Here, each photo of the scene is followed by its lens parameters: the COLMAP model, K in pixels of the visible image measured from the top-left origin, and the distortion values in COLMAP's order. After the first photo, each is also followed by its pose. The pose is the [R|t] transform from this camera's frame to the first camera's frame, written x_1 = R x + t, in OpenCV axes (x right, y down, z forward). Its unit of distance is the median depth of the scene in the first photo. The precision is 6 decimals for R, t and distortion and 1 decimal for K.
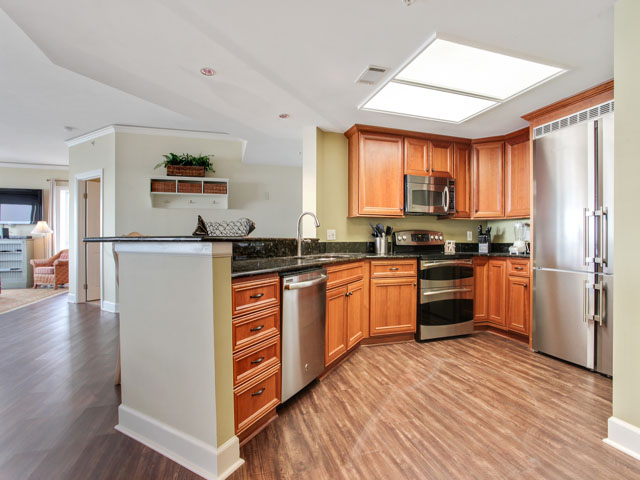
lens RADIAL K [[311.4, 0, 320.0], [0, 311.4, 240.0], [0, 0, 1]] dist [-0.058591, 0.023076]
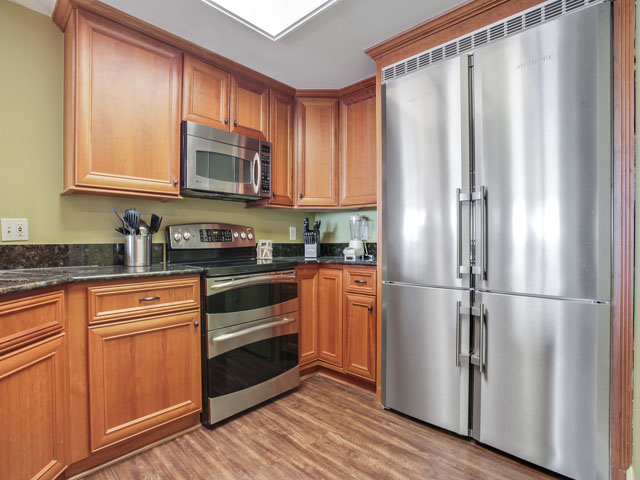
lens RADIAL K [[311.4, 0, 320.0], [0, 311.4, 240.0], [0, 0, 1]] dist [-0.058591, 0.023076]
pose [[0.863263, -0.005726, 0.504722, 0.211761], [0.005204, 0.999983, 0.002442, 0.000148], [-0.504728, 0.000518, 0.863278, 0.414959]]
